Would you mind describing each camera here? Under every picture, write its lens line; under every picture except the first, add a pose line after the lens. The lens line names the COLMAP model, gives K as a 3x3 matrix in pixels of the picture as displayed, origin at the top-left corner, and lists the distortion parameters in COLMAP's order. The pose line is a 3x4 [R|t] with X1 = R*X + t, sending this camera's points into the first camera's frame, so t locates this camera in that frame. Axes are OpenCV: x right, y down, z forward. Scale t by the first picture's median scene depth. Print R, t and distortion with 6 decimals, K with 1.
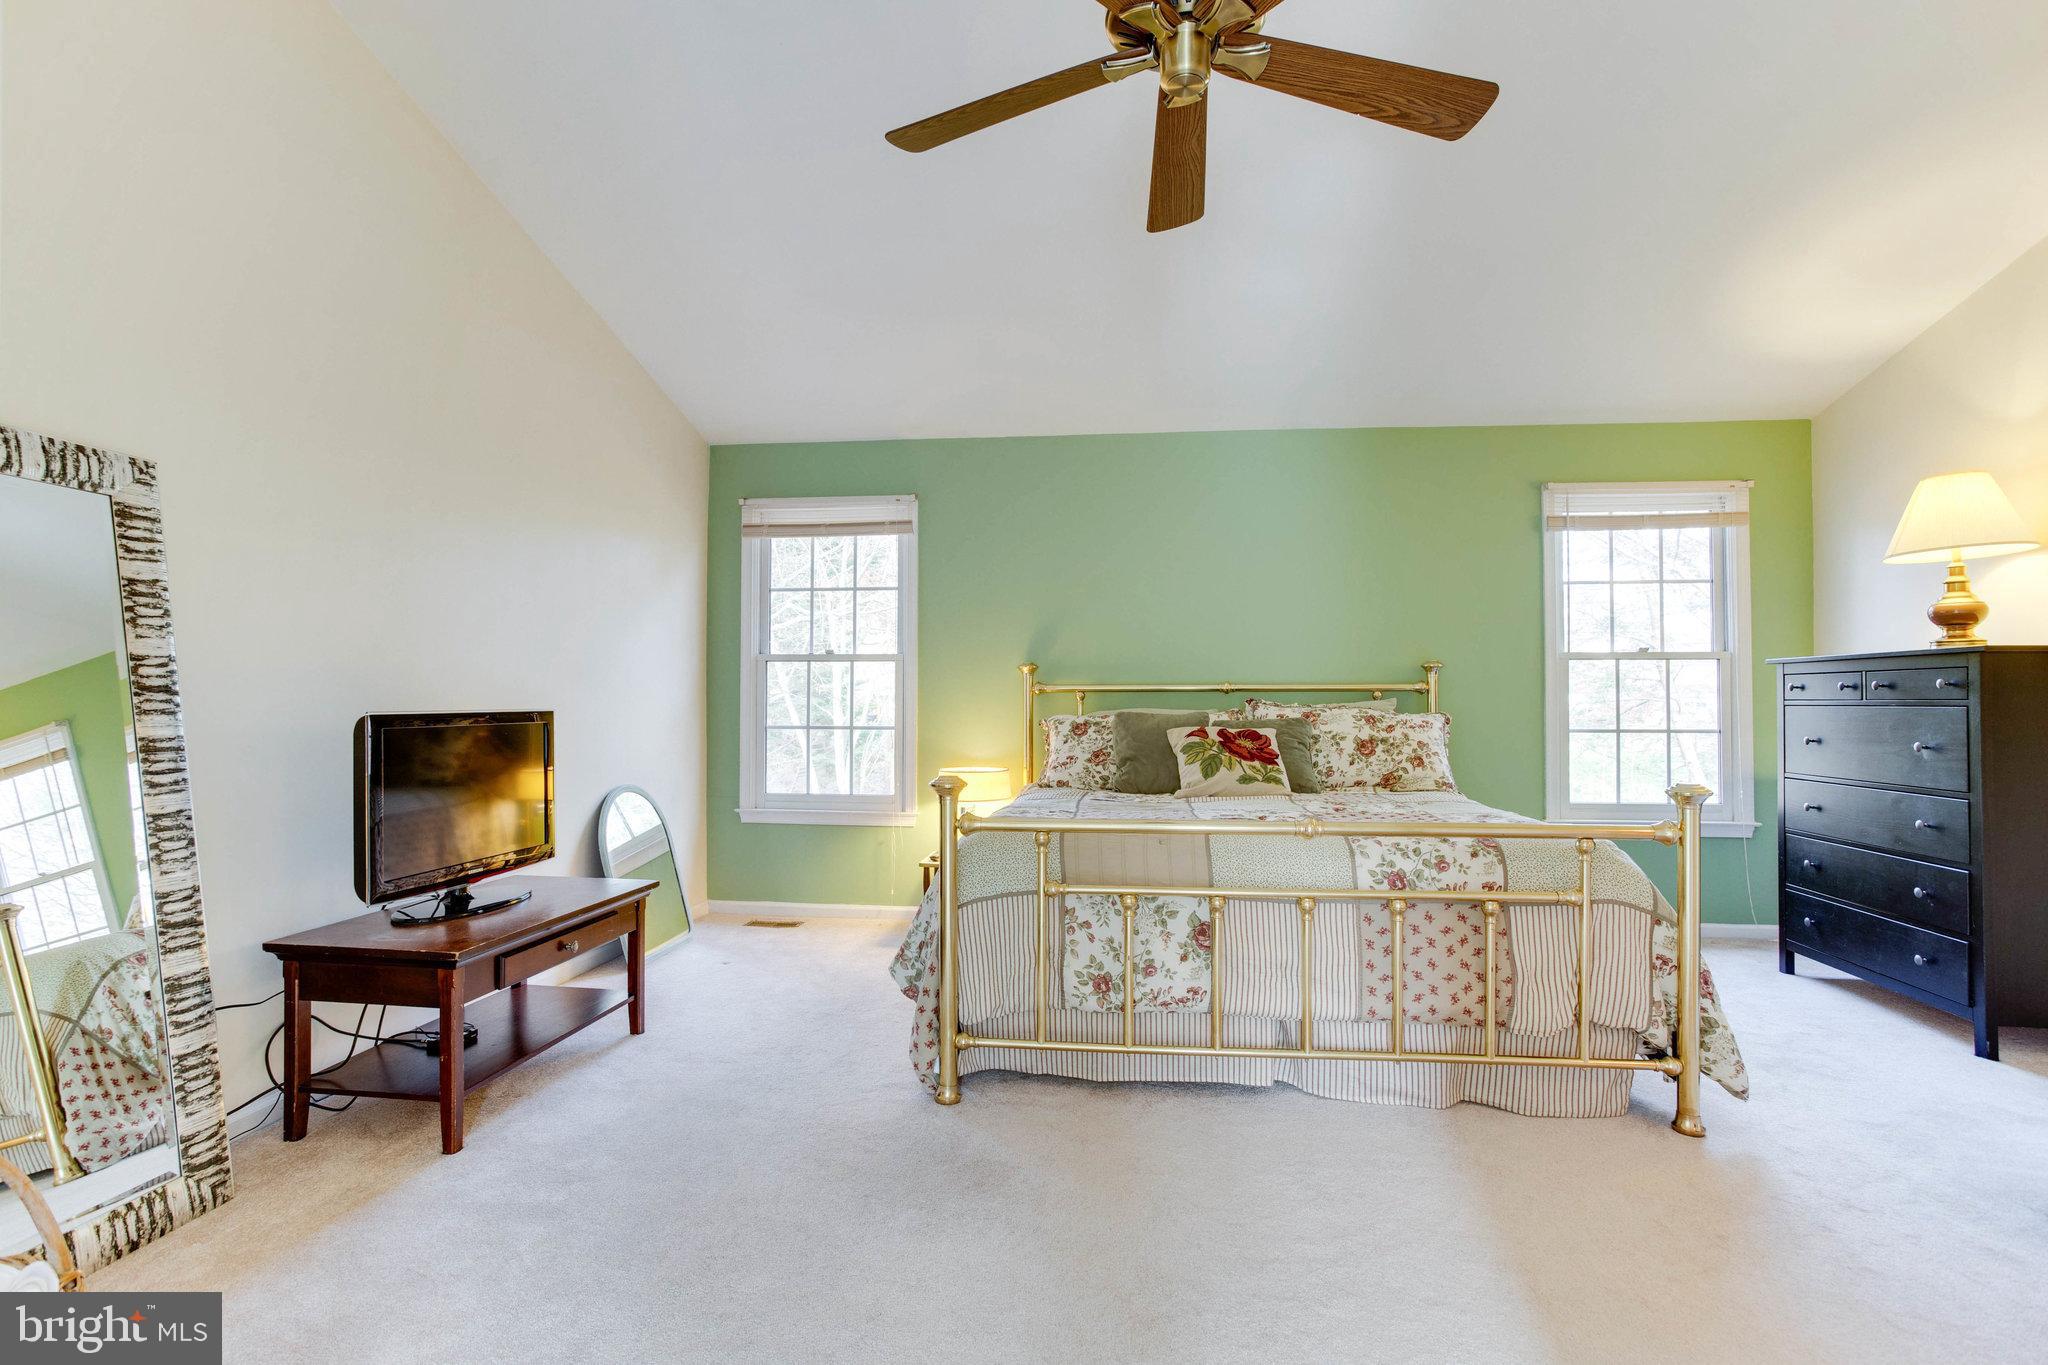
lens RADIAL K [[1017.9, 0, 1030.1], [0, 1017.9, 697.4], [0, 0, 1]] dist [-0.051786, 0.035981]
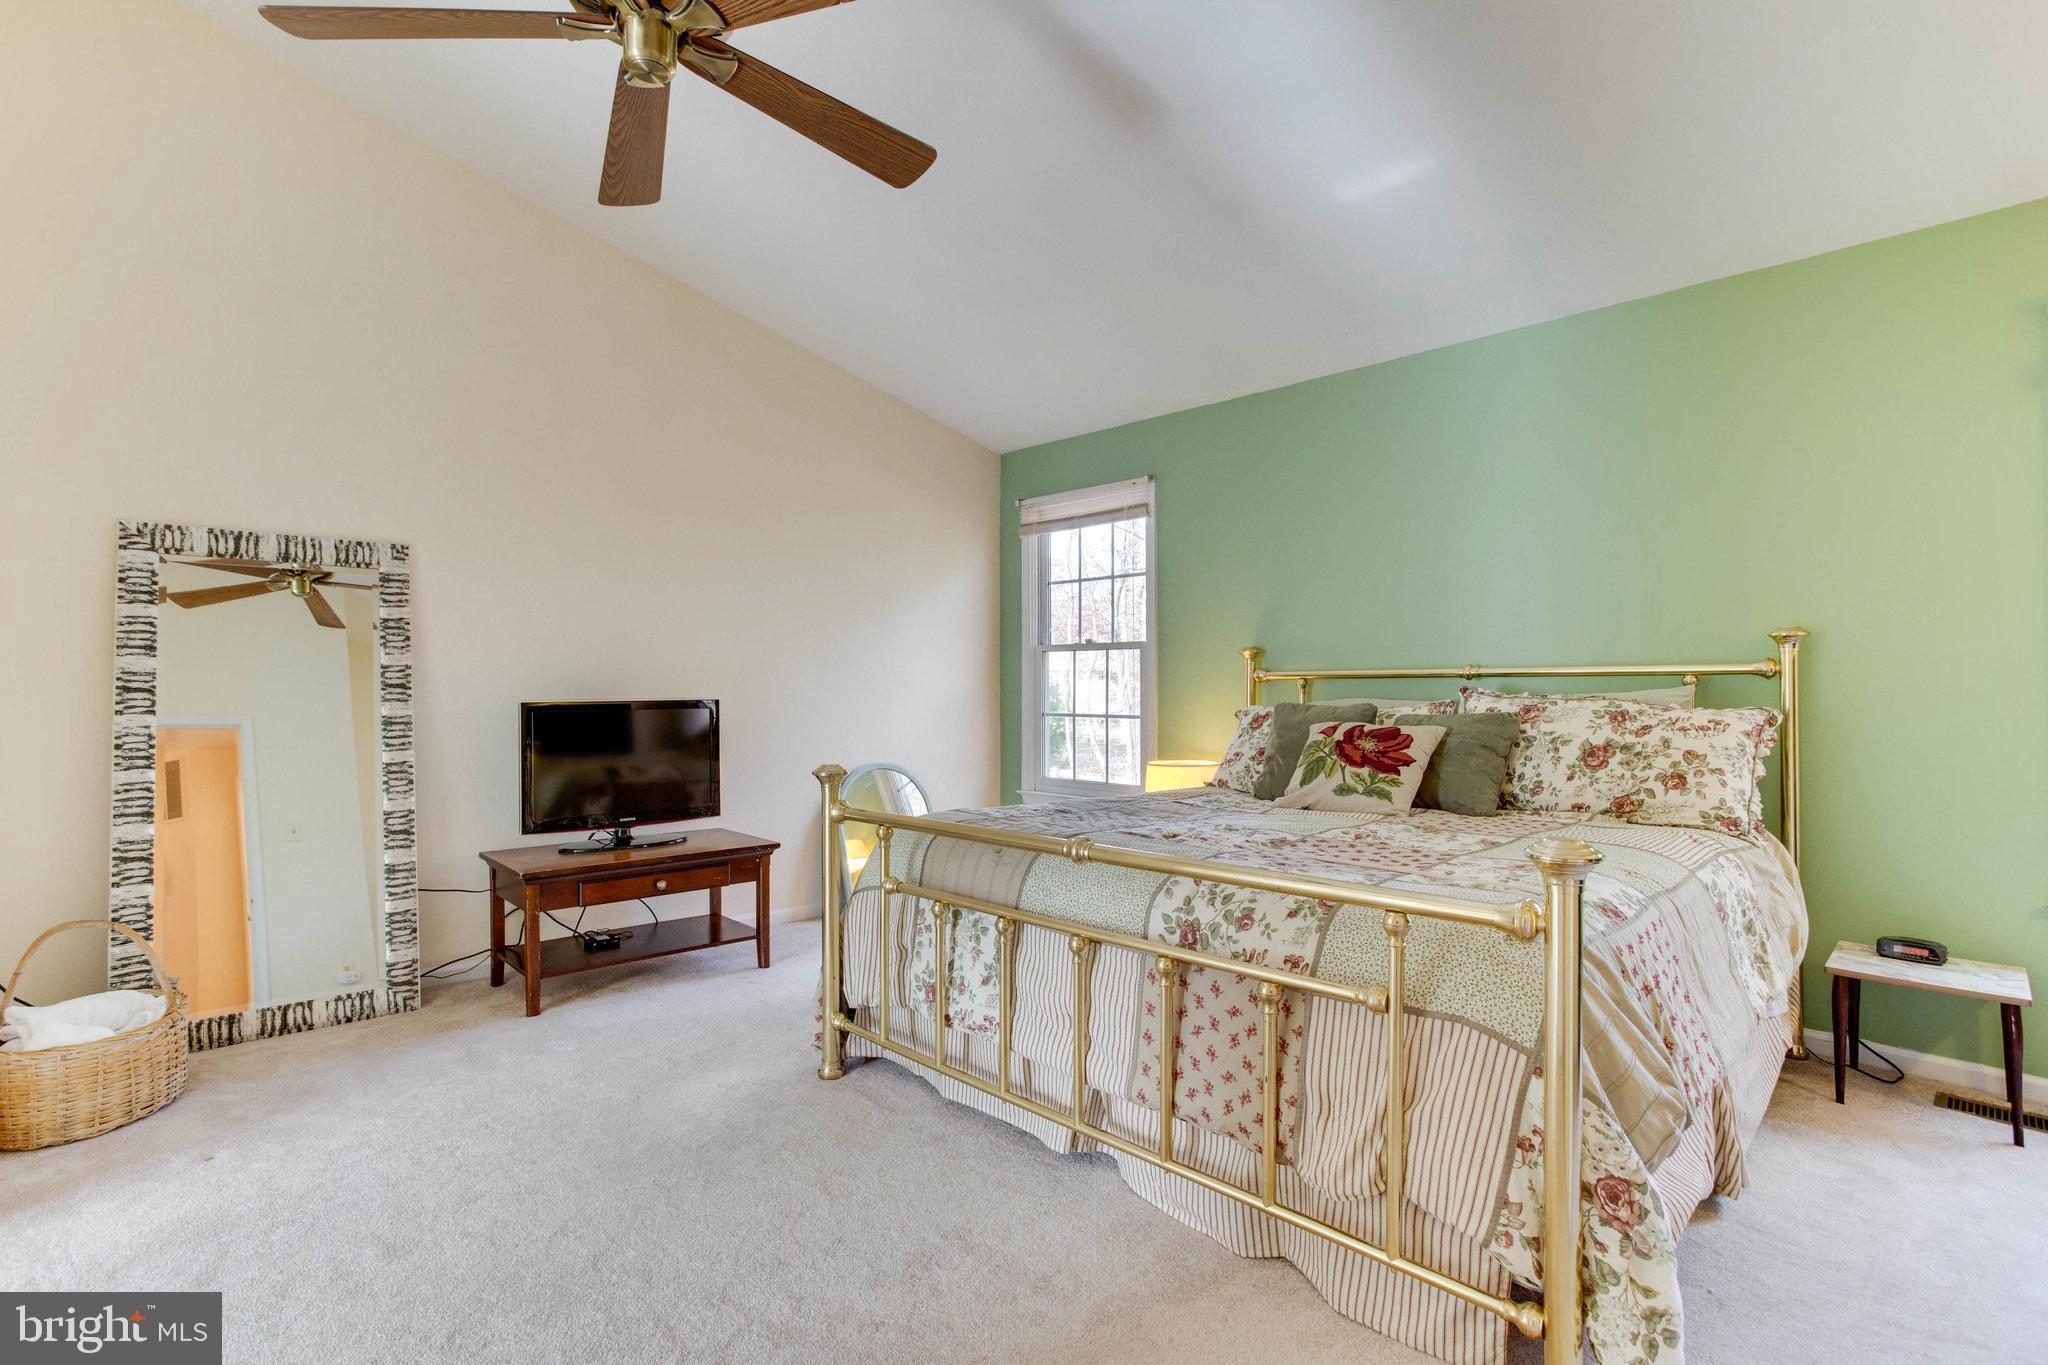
lens RADIAL K [[1017.9, 0, 1042.4], [0, 1017.9, 679.5], [0, 0, 1]] dist [-0.051786, 0.035981]
pose [[0.759787, -0.005546, -0.650149, 0.713604], [0.005700, 0.999982, -0.001869, -0.006785], [0.650147, -0.002285, 0.759805, 0.326044]]
